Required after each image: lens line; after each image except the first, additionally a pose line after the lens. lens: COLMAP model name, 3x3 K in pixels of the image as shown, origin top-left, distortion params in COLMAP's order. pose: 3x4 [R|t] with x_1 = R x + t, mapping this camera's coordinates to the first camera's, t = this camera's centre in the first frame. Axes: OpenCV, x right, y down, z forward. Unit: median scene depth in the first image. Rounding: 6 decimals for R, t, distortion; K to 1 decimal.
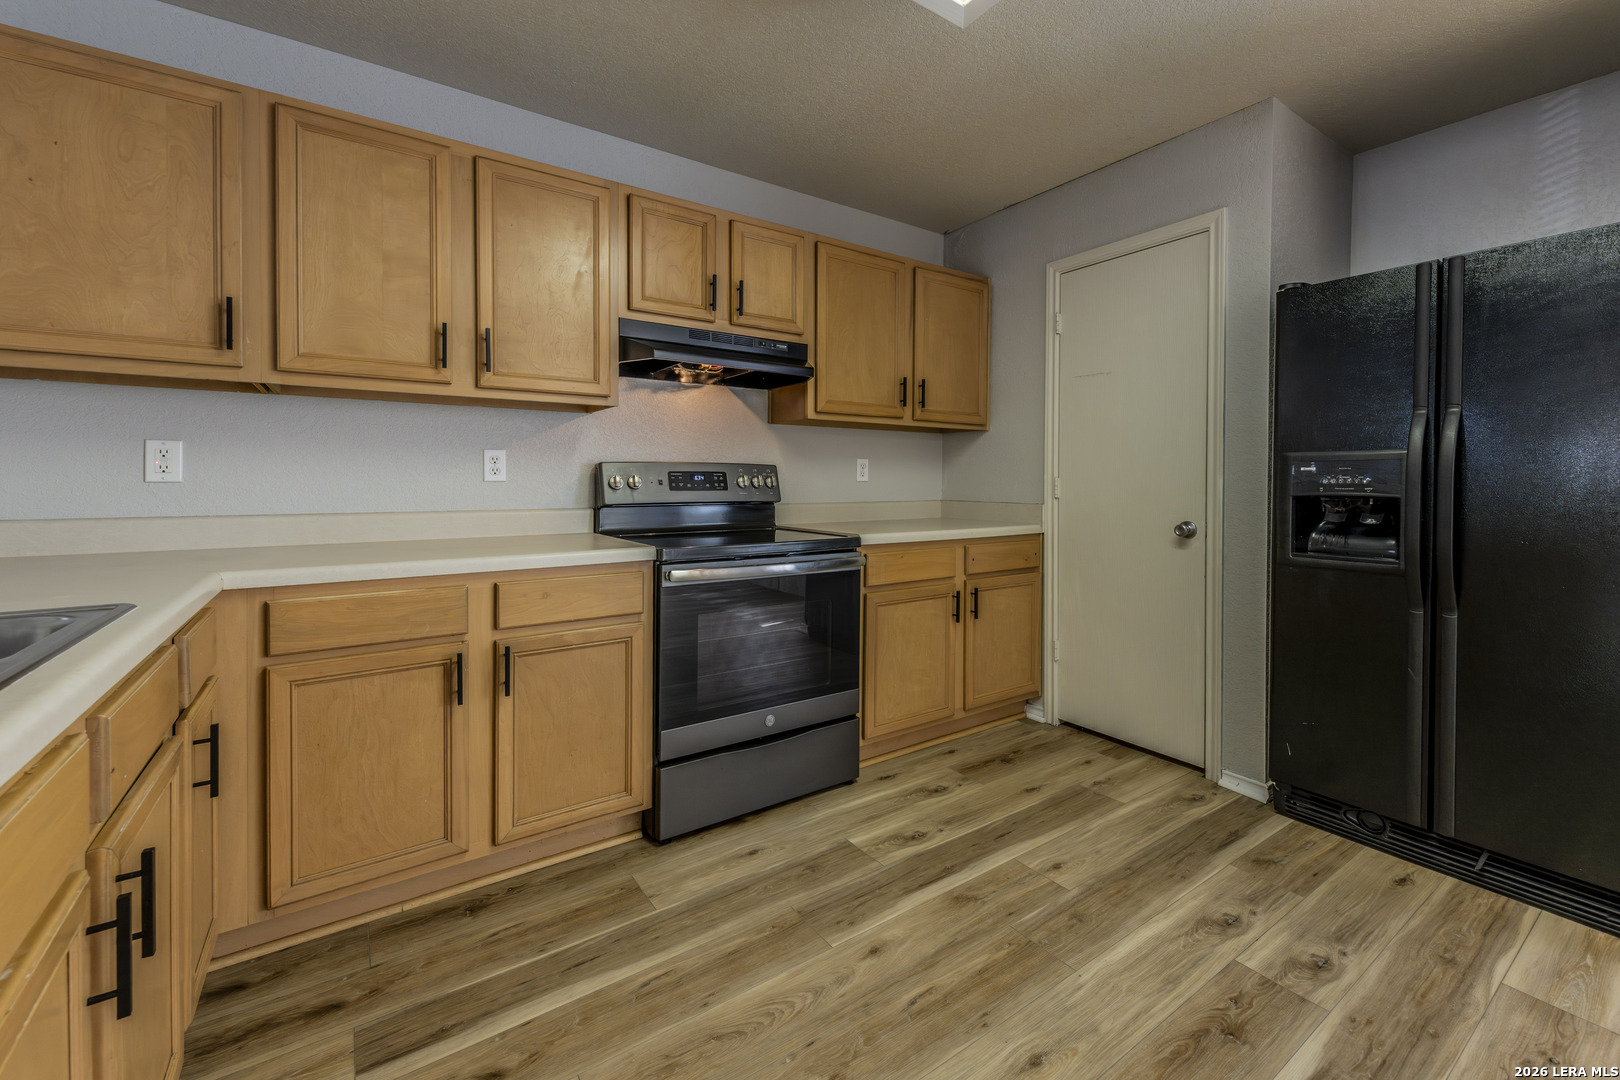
lens RADIAL K [[643.7, 0, 800.1], [0, 643.7, 488.7], [0, 0, 1]] dist [0.007952, -0.000506]
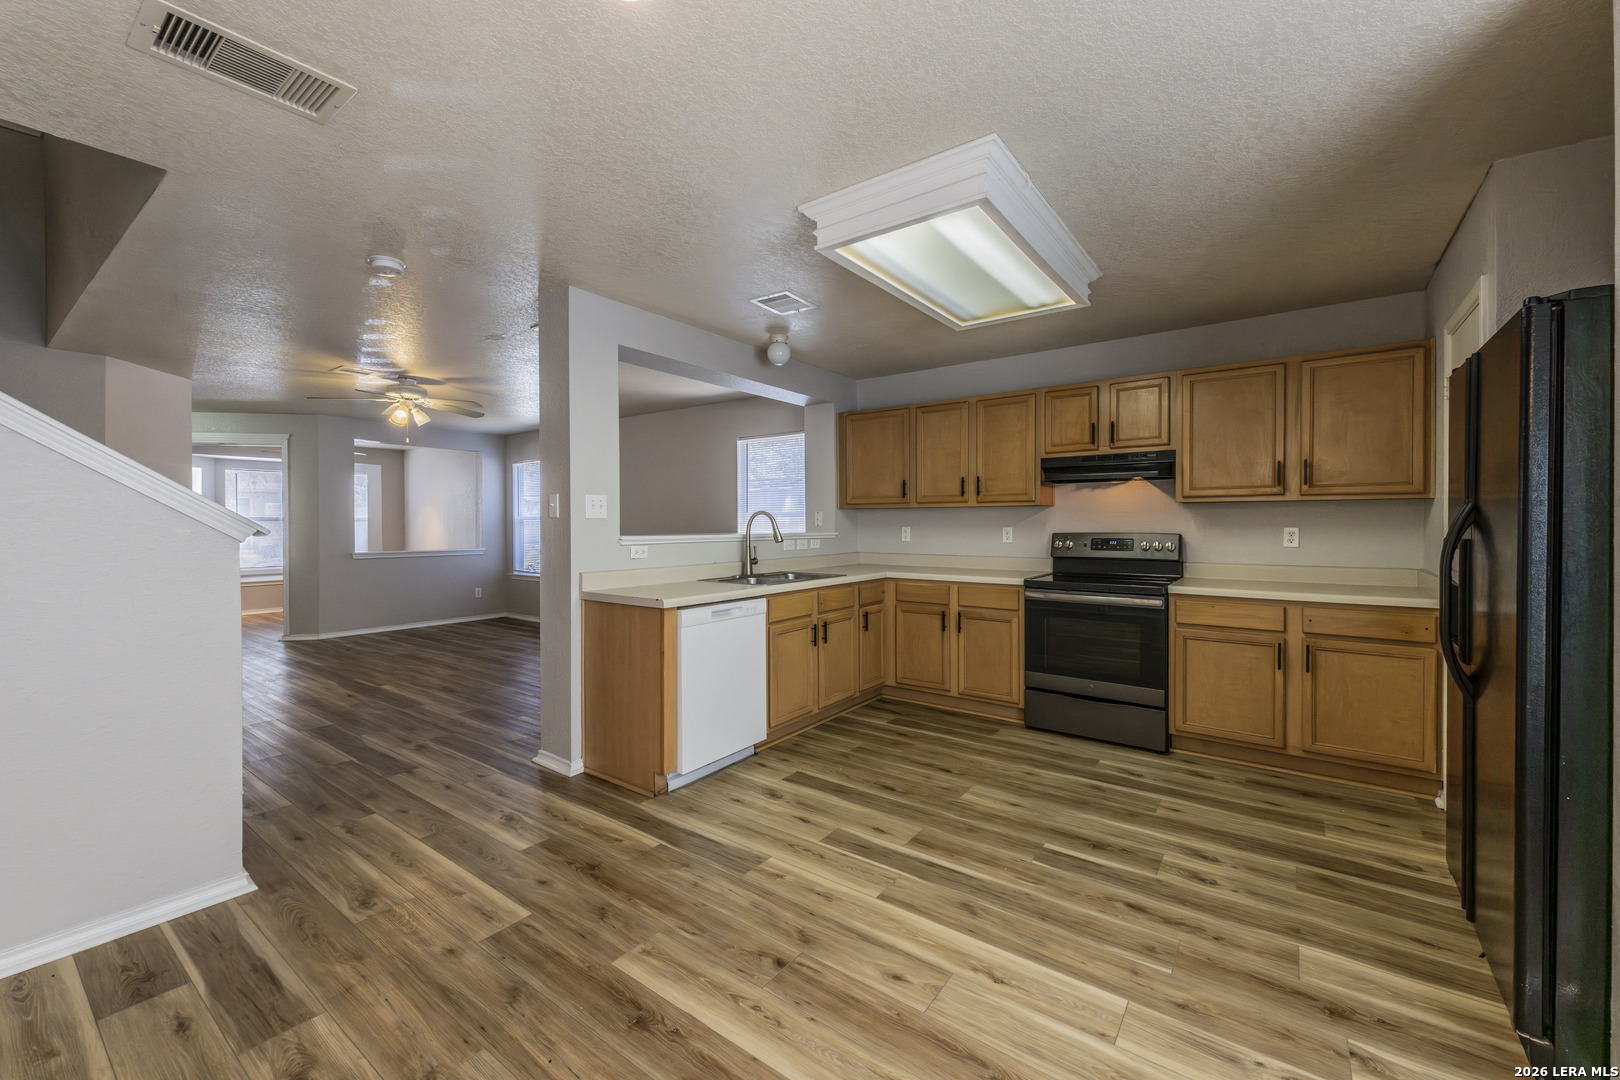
lens RADIAL K [[643.7, 0, 810.2], [0, 643.7, 532.4], [0, 0, 1]] dist [0.007952, -0.000506]
pose [[0.315330, 0.010048, -0.948929, 1.523329], [-0.005974, 0.999945, 0.008603, -0.070299], [0.948963, 0.002956, 0.315372, -0.280732]]
